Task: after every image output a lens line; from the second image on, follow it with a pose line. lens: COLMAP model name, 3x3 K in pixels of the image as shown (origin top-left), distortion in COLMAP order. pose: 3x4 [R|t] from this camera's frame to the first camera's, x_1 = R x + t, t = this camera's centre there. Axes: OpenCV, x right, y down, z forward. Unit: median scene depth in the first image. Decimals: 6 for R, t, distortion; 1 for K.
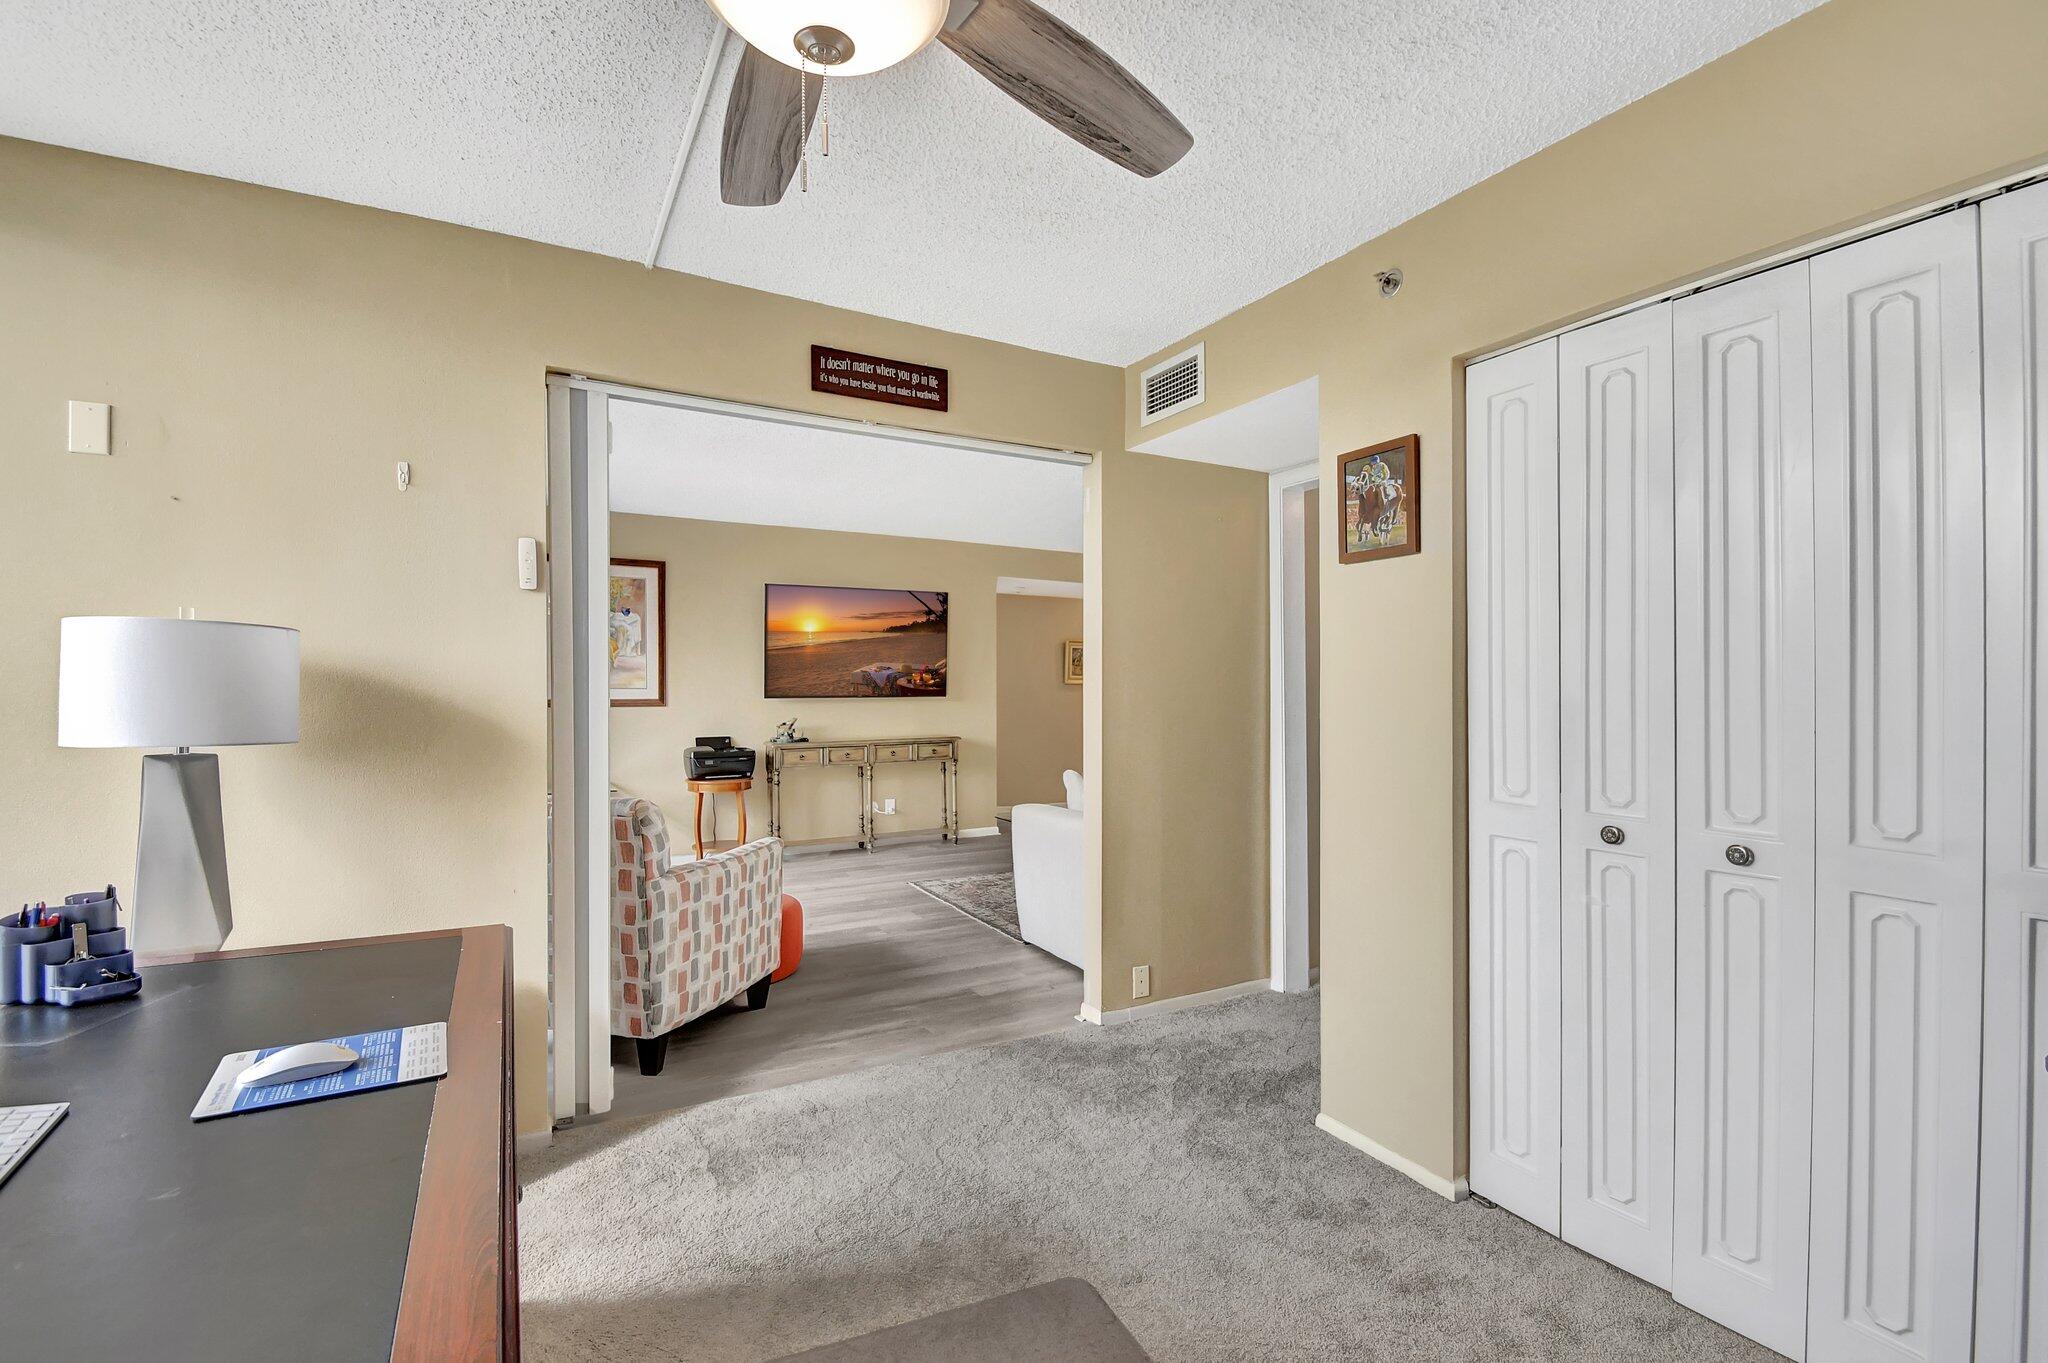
lens RADIAL K [[928.5, 0, 1026.4], [0, 928.5, 685.4], [0, 0, 1]] dist [-0.002719, -0.007729]
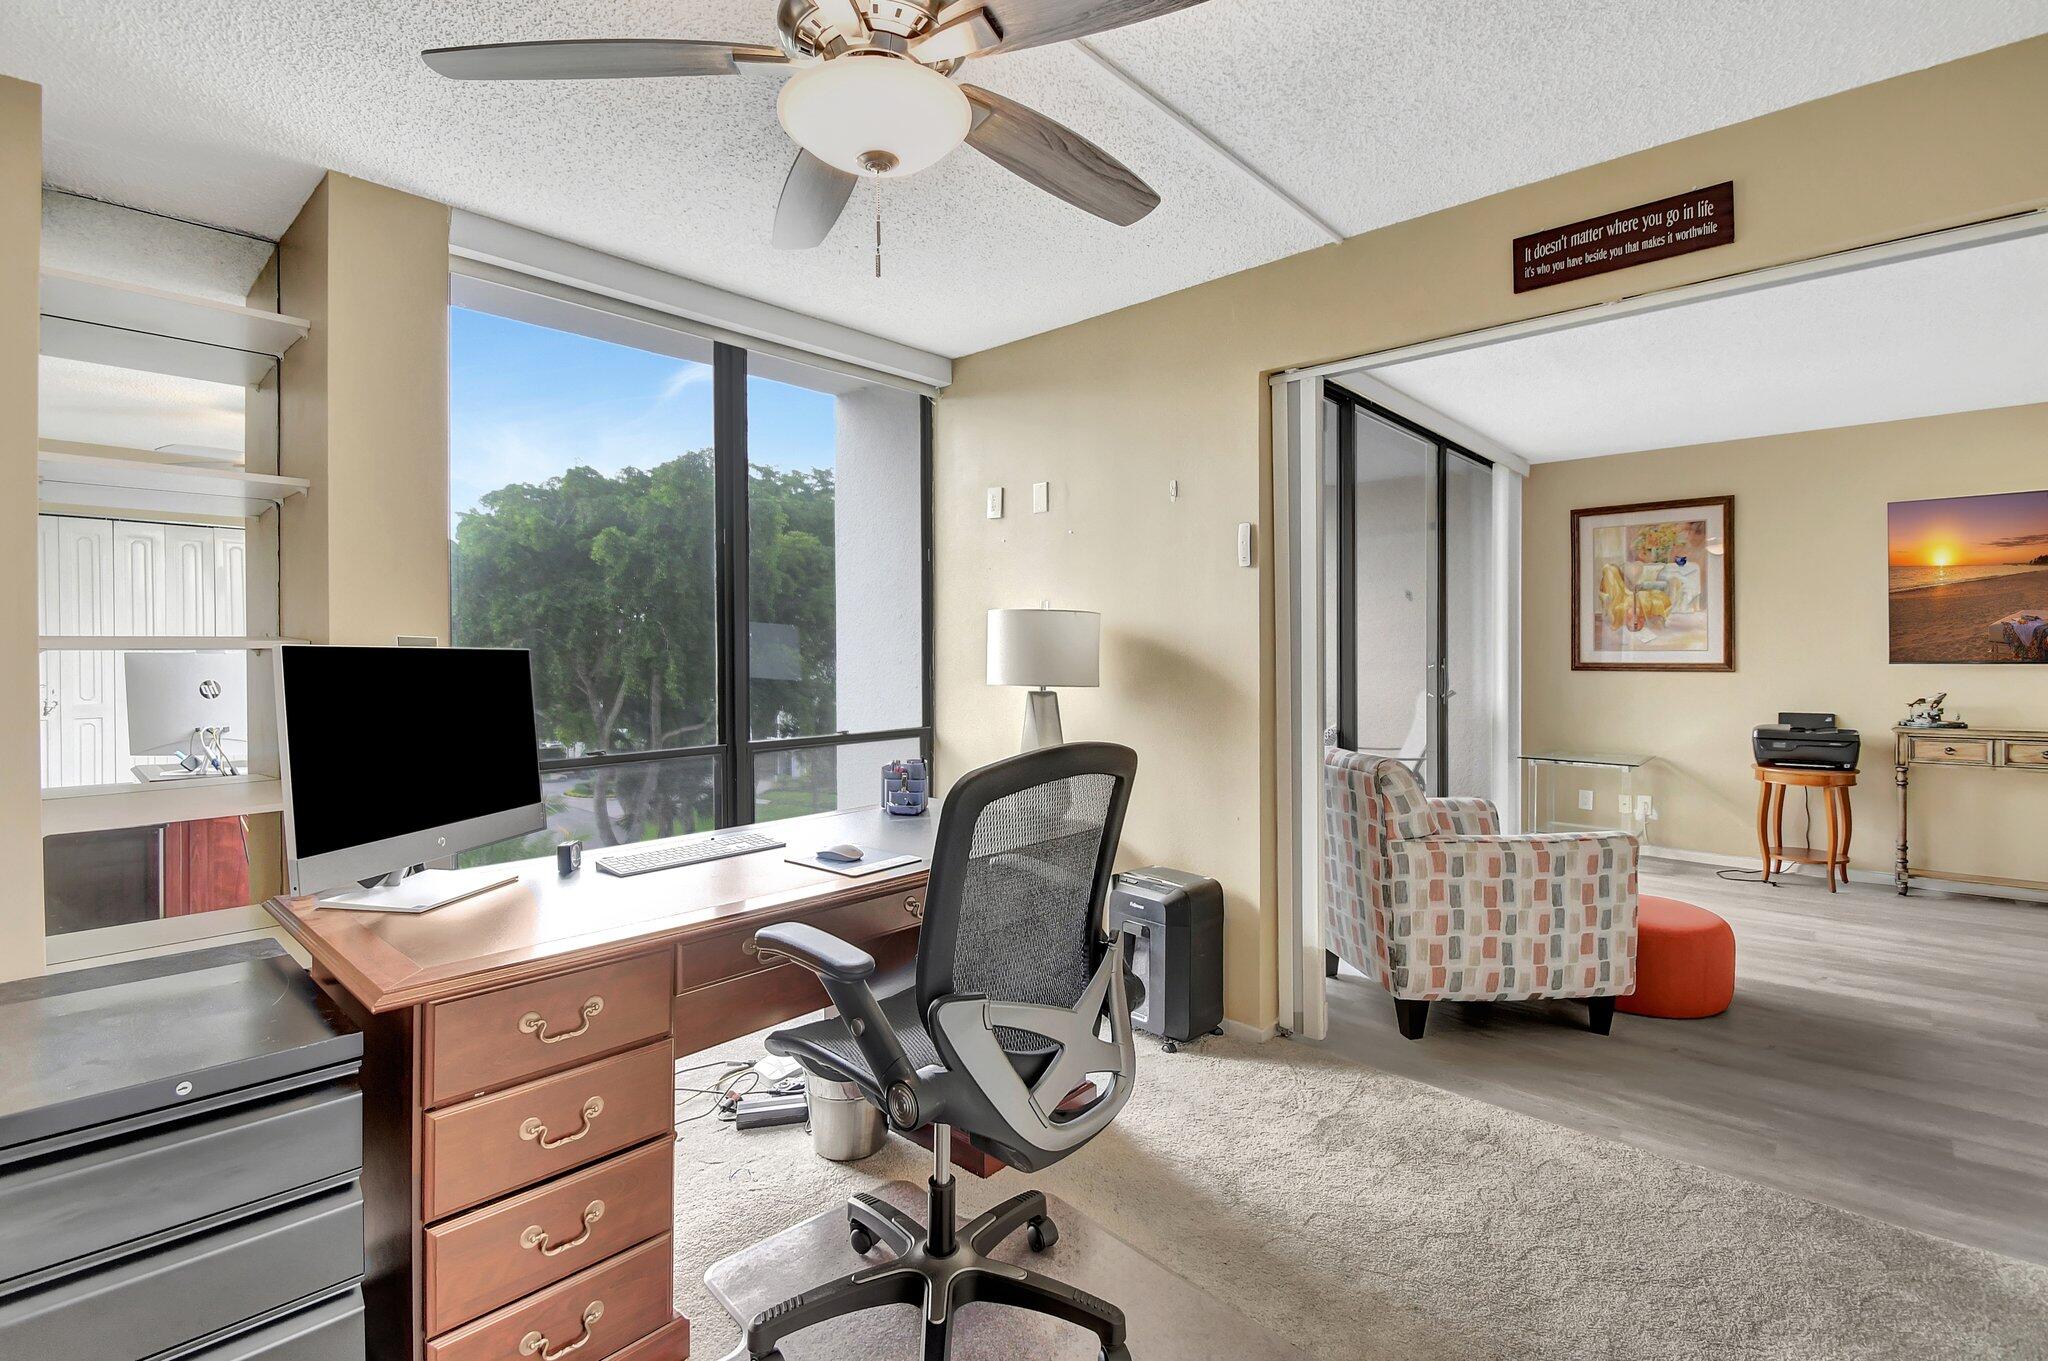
lens RADIAL K [[928.5, 0, 1003.1], [0, 928.5, 664.4], [0, 0, 1]] dist [-0.002719, -0.007729]
pose [[0.291215, 0.010957, -0.956595, 0.380888], [0.005262, 0.999901, 0.013055, 0.003249], [0.956643, -0.008836, 0.291128, 0.268868]]
